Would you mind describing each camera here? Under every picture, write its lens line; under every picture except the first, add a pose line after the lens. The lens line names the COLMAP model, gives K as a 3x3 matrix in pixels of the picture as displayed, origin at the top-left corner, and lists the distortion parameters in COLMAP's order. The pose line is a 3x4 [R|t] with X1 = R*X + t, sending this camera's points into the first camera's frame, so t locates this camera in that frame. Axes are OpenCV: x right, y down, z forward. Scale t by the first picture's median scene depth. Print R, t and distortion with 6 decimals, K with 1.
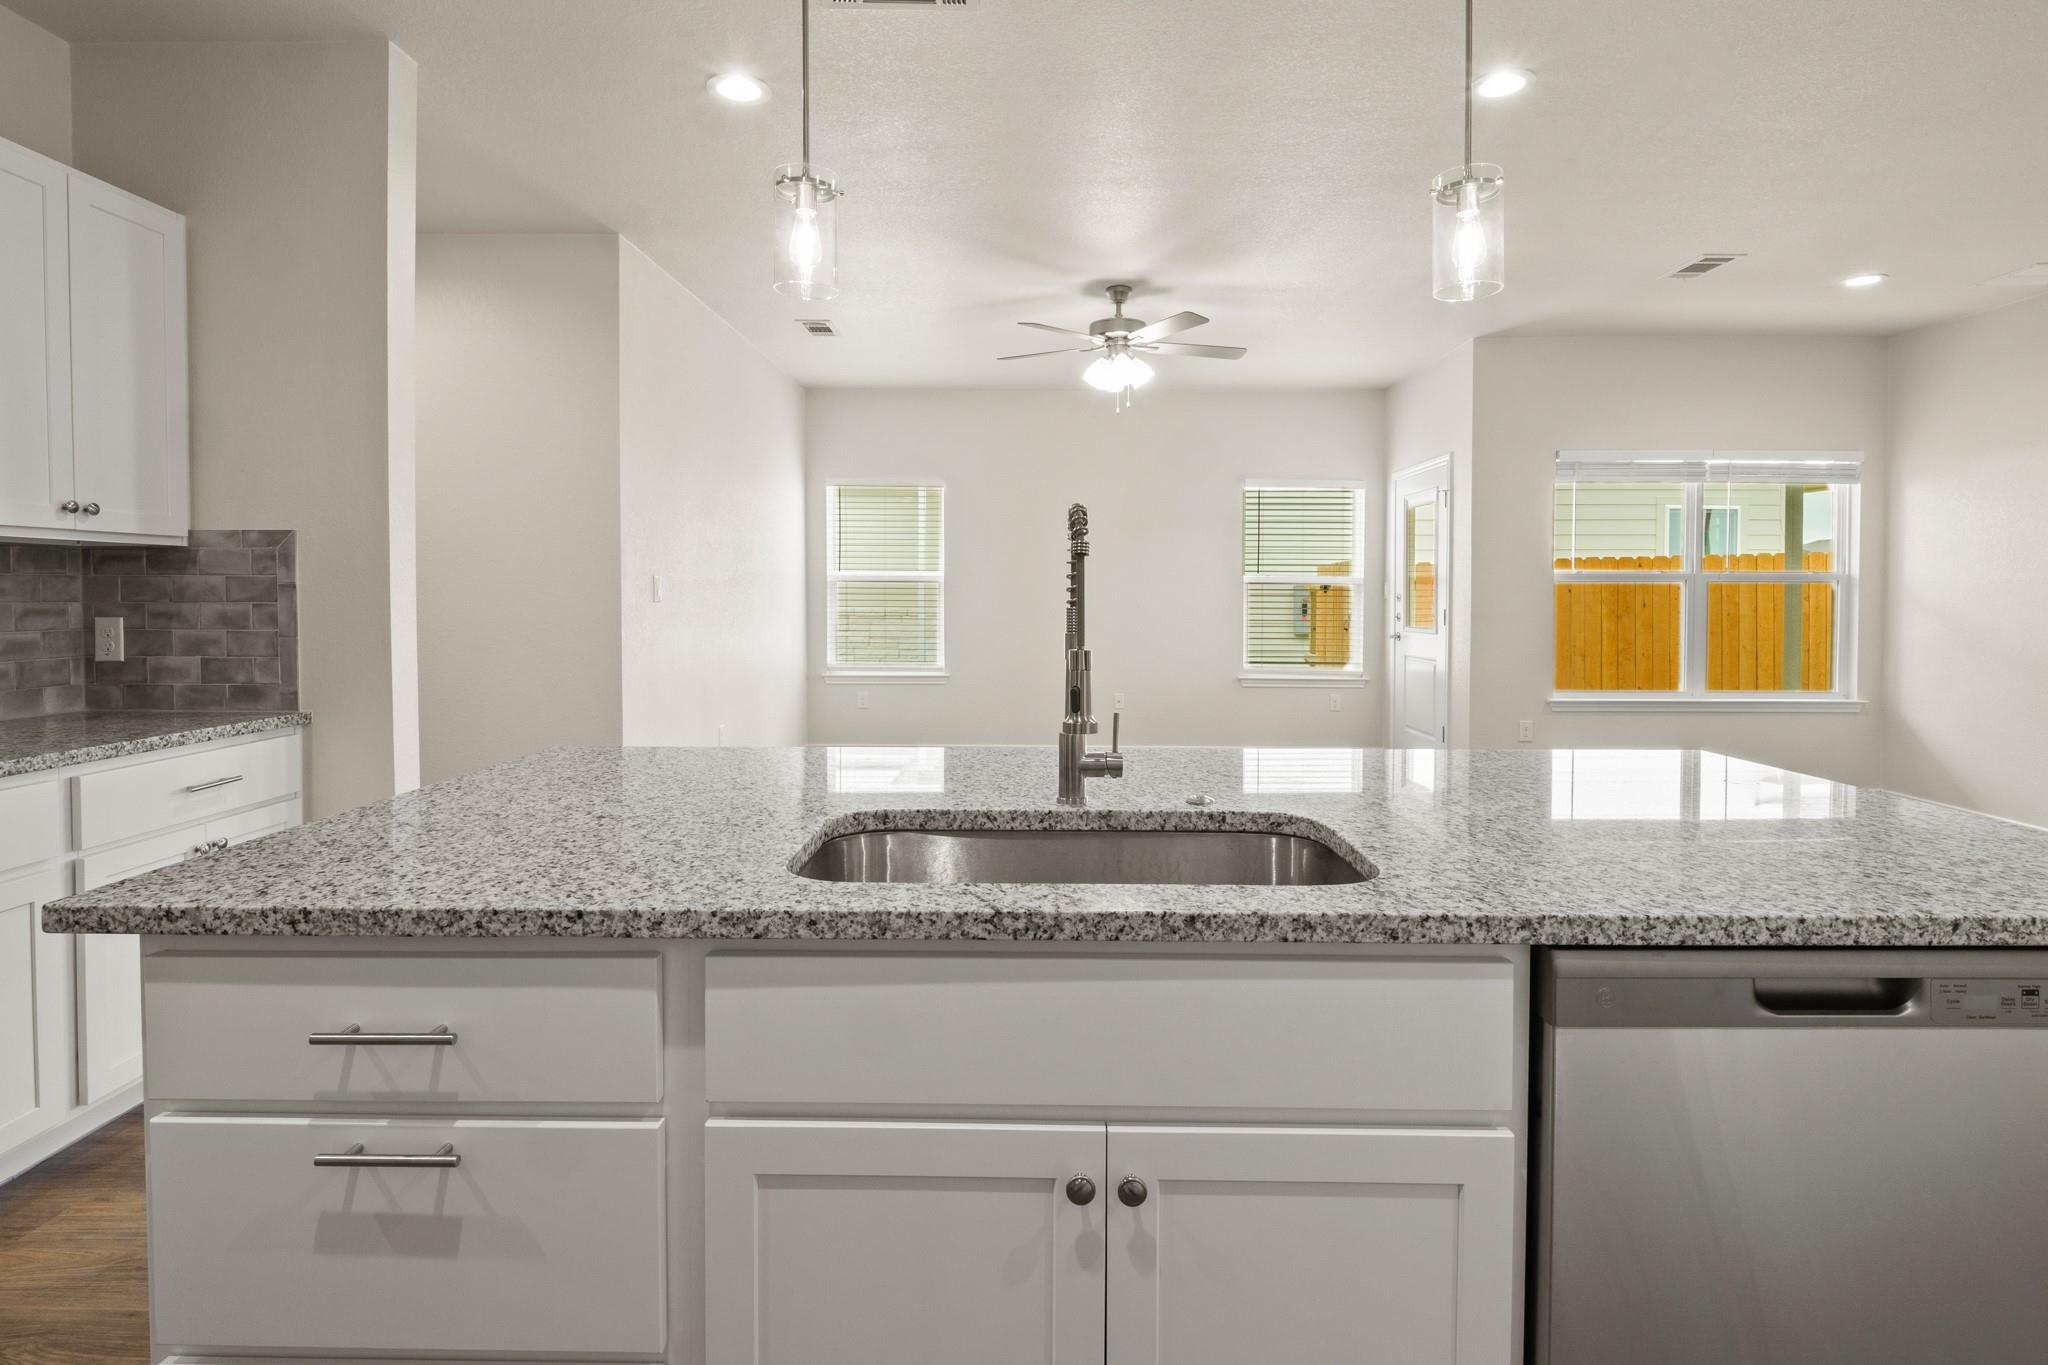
lens RADIAL K [[998.8, 0, 1023.9], [0, 998.8, 614.1], [0, 0, 1]] dist [0.021135, -0.017786]
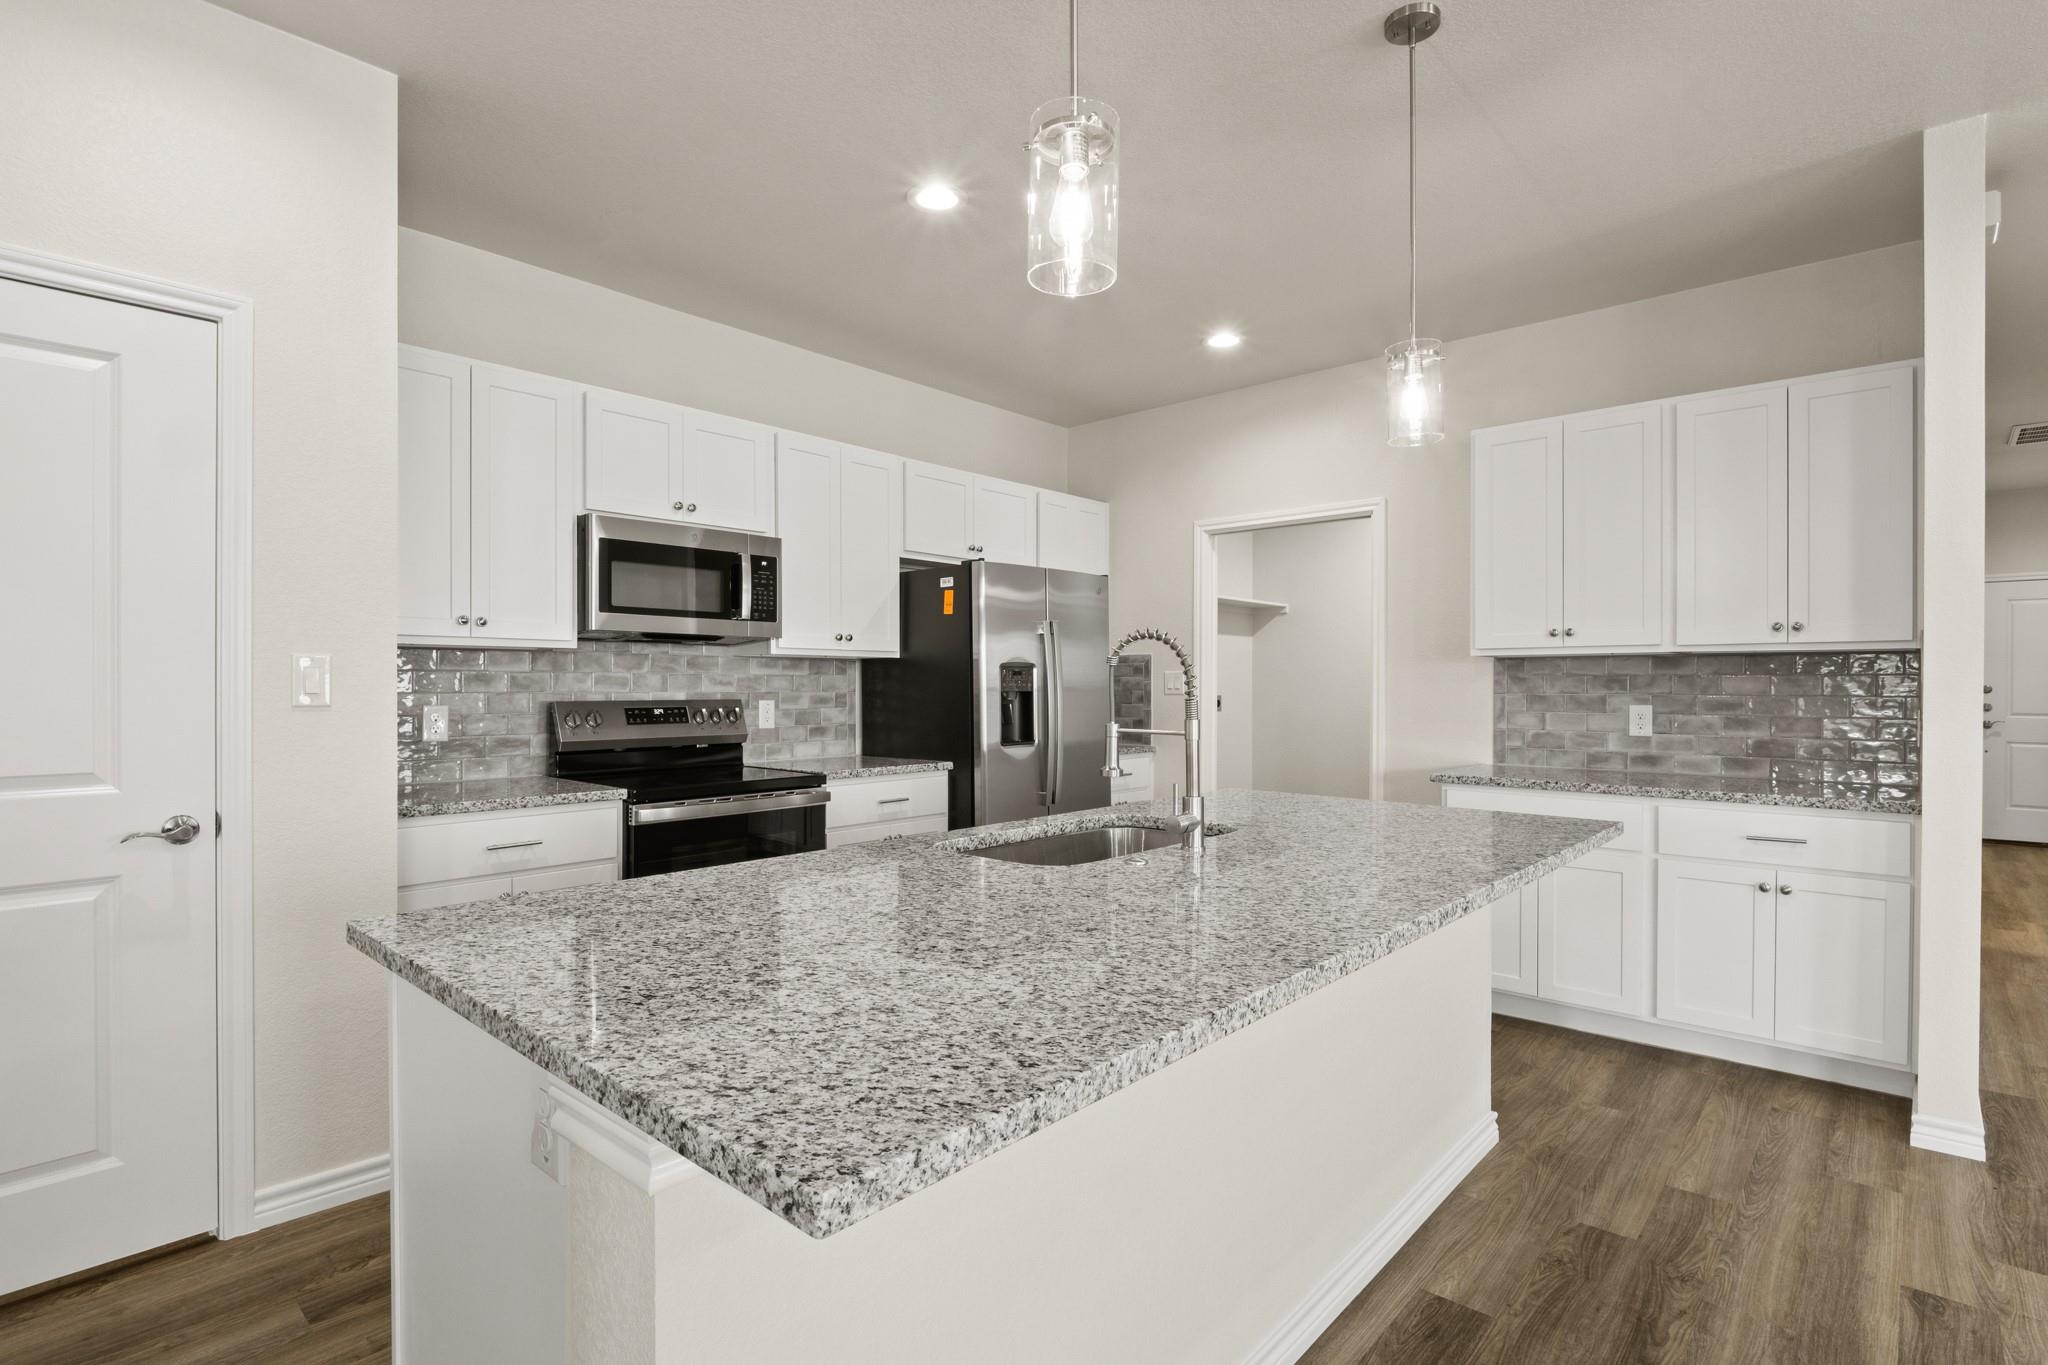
lens RADIAL K [[989.8, 0, 1024.0], [0, 989.8, 682.5], [0, 0, 1]] dist [-0.013036, -0.001259]
pose [[-0.662509, -0.002478, -0.749050, 0.660985], [-0.018998, 0.999728, 0.013496, -0.024608], [0.748813, 0.023172, -0.662376, 0.974831]]
